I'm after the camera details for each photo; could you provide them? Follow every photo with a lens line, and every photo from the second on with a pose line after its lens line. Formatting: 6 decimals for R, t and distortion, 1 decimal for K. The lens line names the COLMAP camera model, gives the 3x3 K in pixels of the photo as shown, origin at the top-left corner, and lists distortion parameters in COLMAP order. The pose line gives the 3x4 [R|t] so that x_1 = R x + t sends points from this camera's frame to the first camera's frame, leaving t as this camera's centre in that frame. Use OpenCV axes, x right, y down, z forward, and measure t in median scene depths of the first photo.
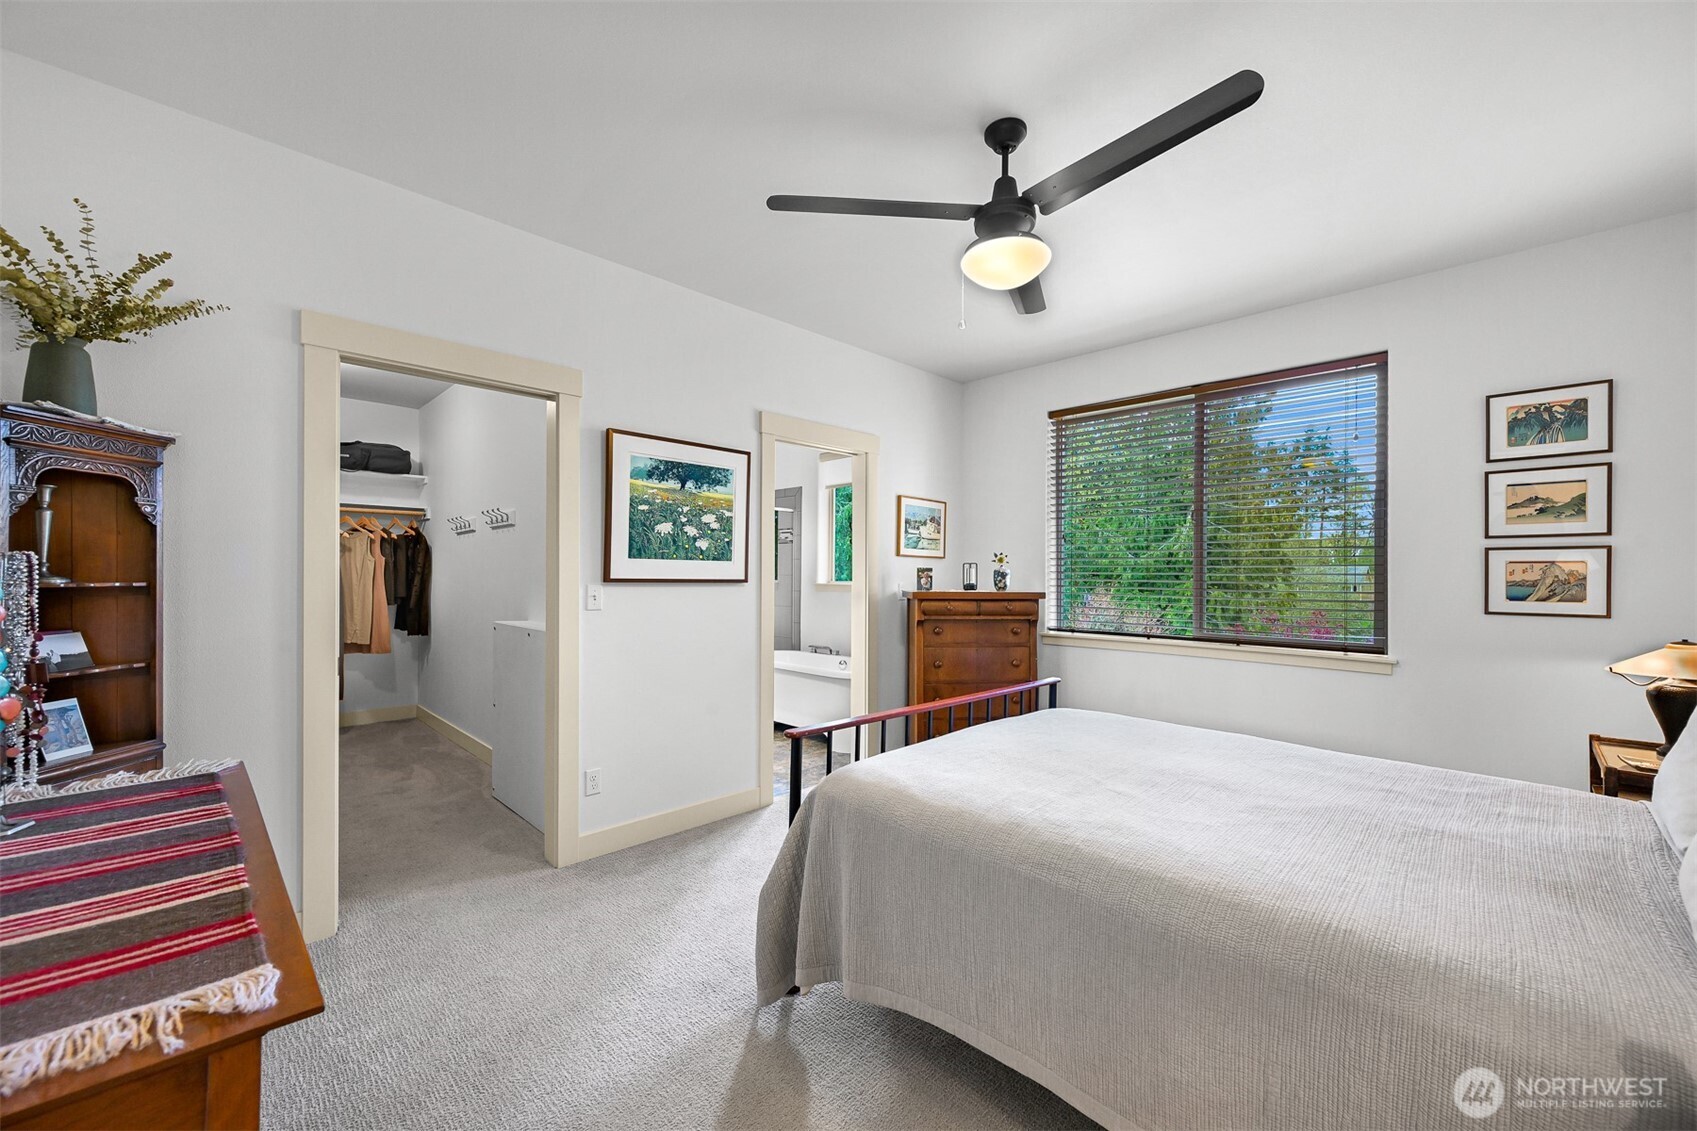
lens RADIAL K [[665.9, 0, 855.7], [0, 665.9, 586.0], [0, 0, 1]] dist [-0.001459, -0.000323]
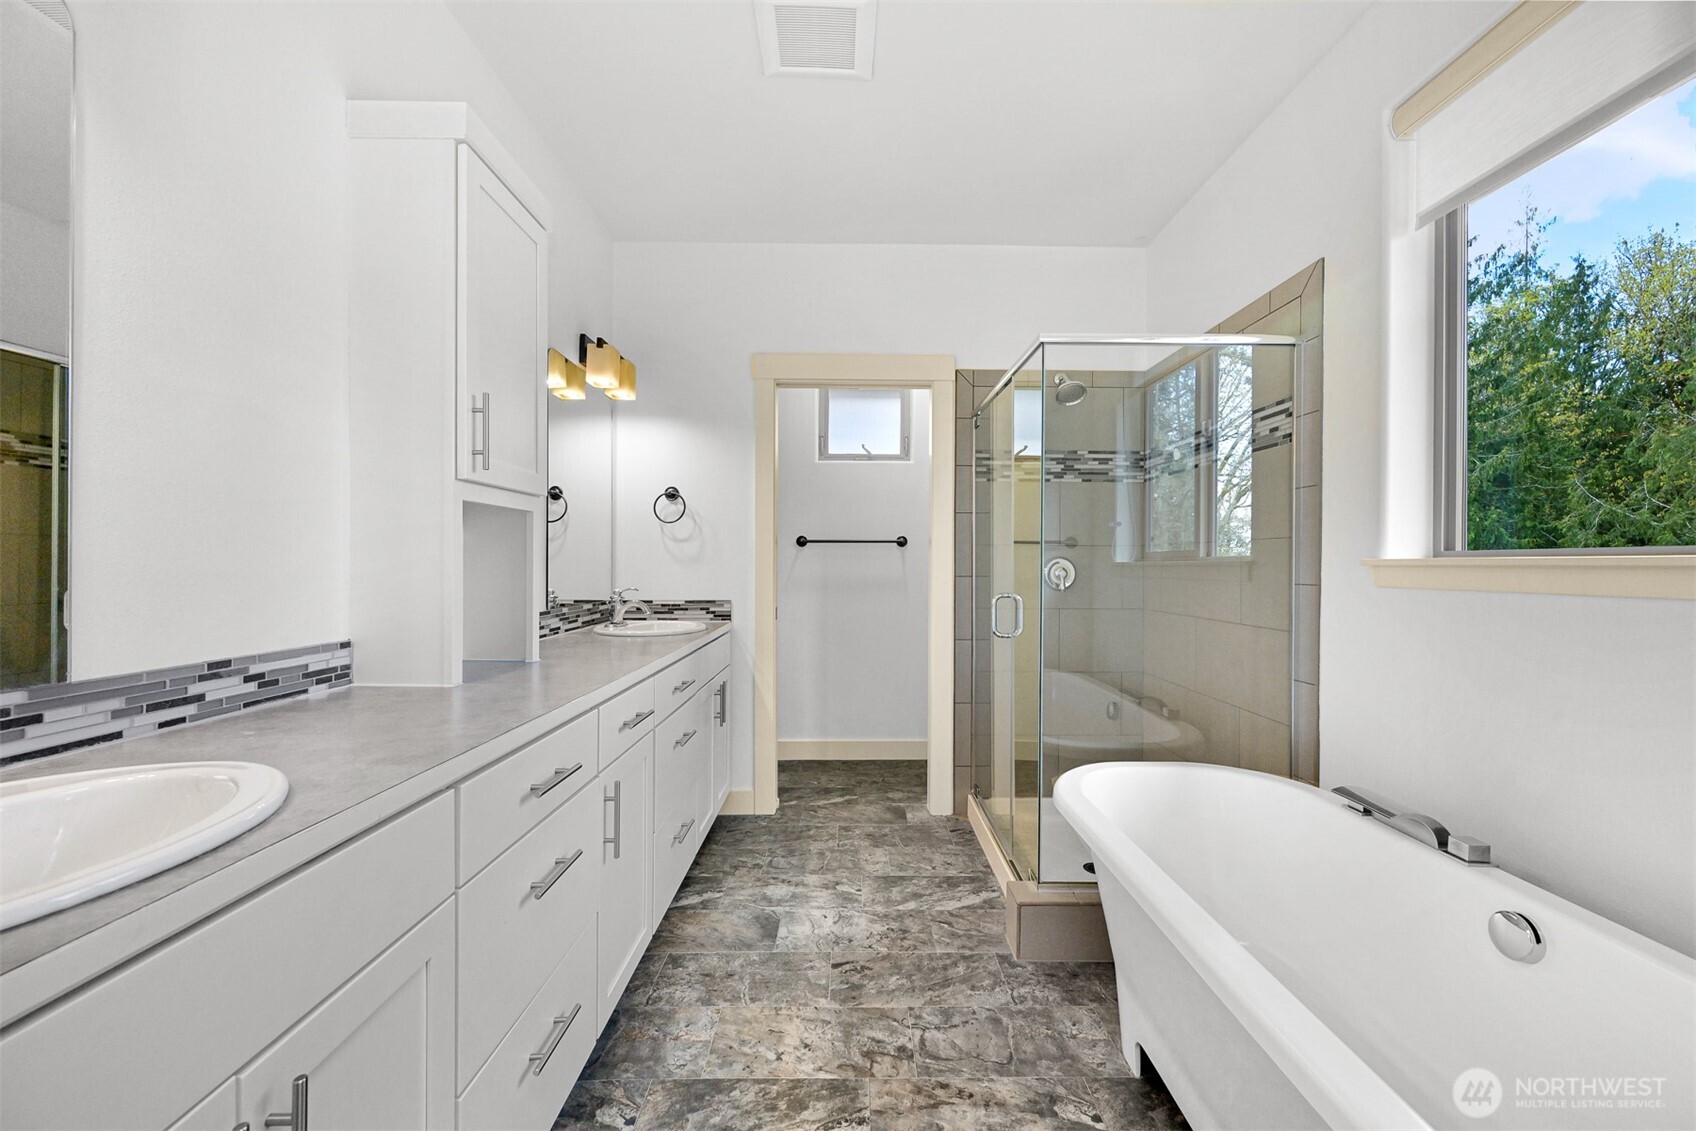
lens RADIAL K [[660.7, 0, 850.4], [0, 660.7, 571.3], [0, 0, 1]] dist [-0.000485, 0.000129]
pose [[0.709728, 0.002697, -0.704471, -0.035960], [-0.012638, 0.999880, -0.008904, 0.011509], [0.704363, 0.015222, 0.709677, 1.154446]]
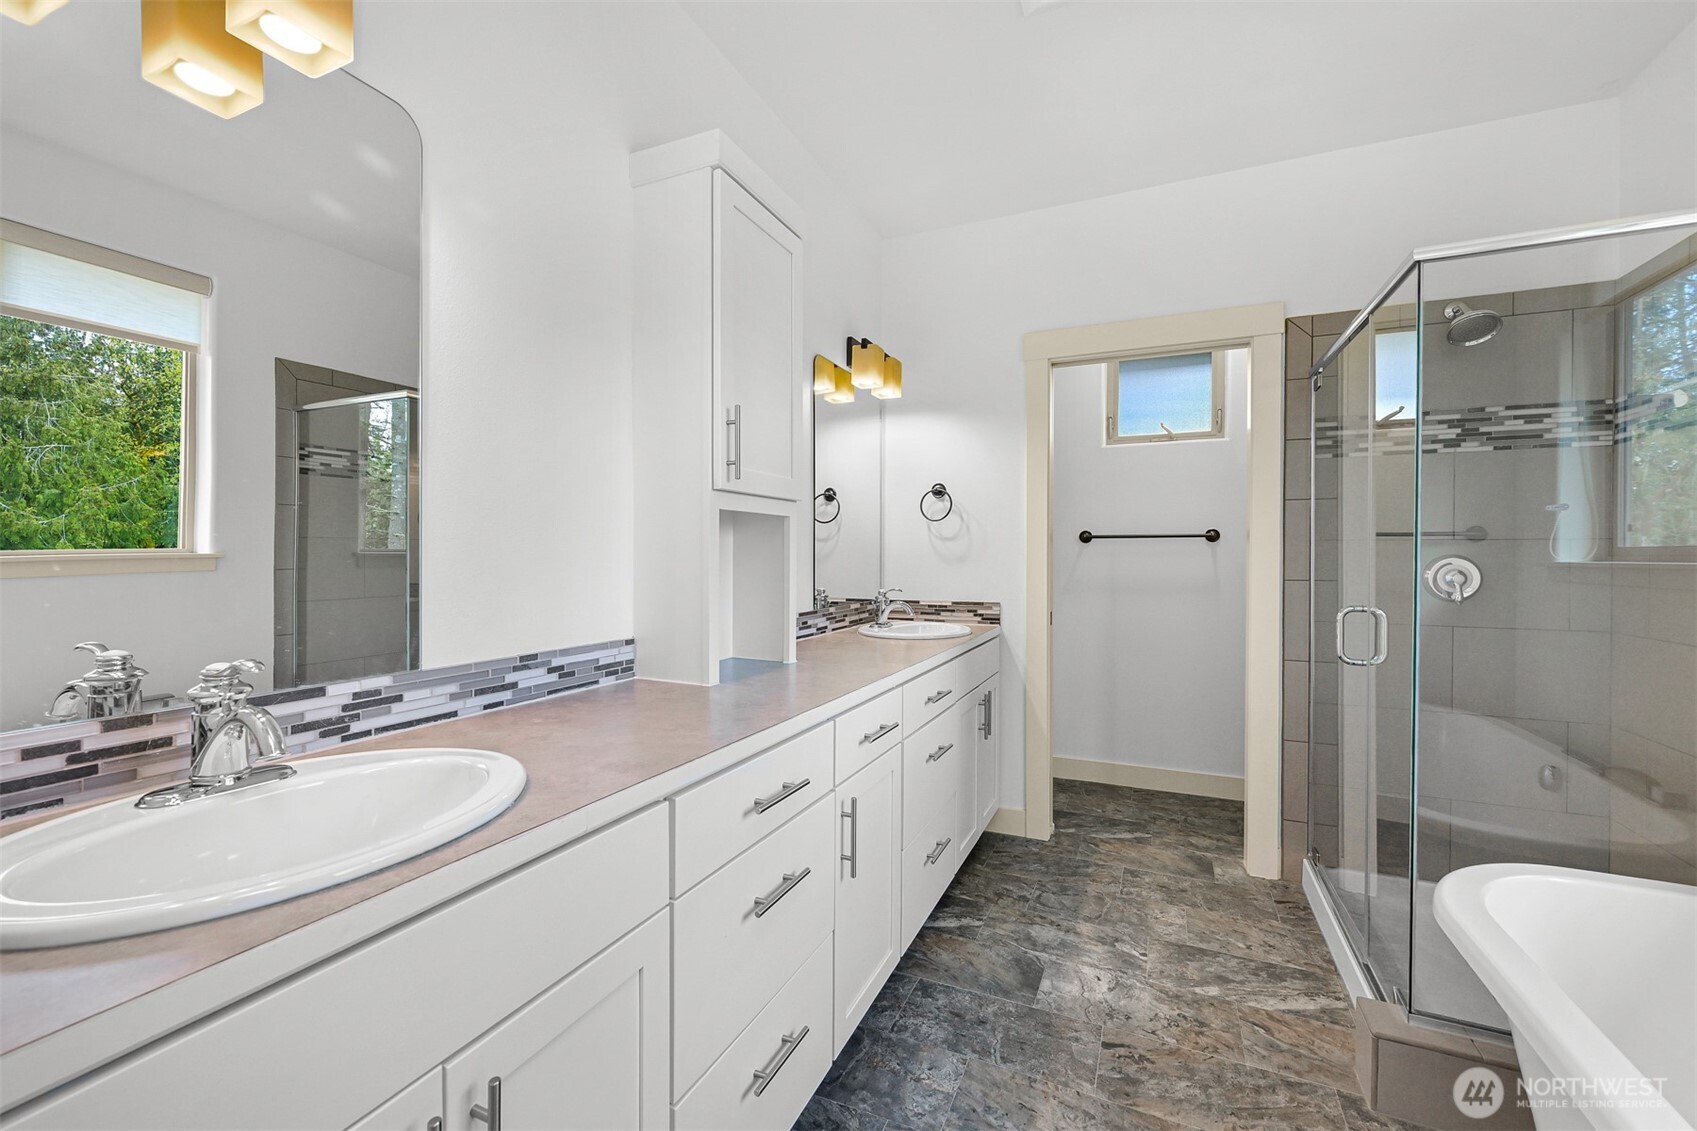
lens RADIAL K [[675.6, 0, 850.5], [0, 675.6, 563.6], [0, 0, 1]] dist [-0.000944, 0.000088]
pose [[0.352844, 0.003527, -0.935675, -0.053793], [-0.019514, 0.999803, -0.003590, 0.001872], [0.935479, 0.019525, 0.352843, 1.202132]]
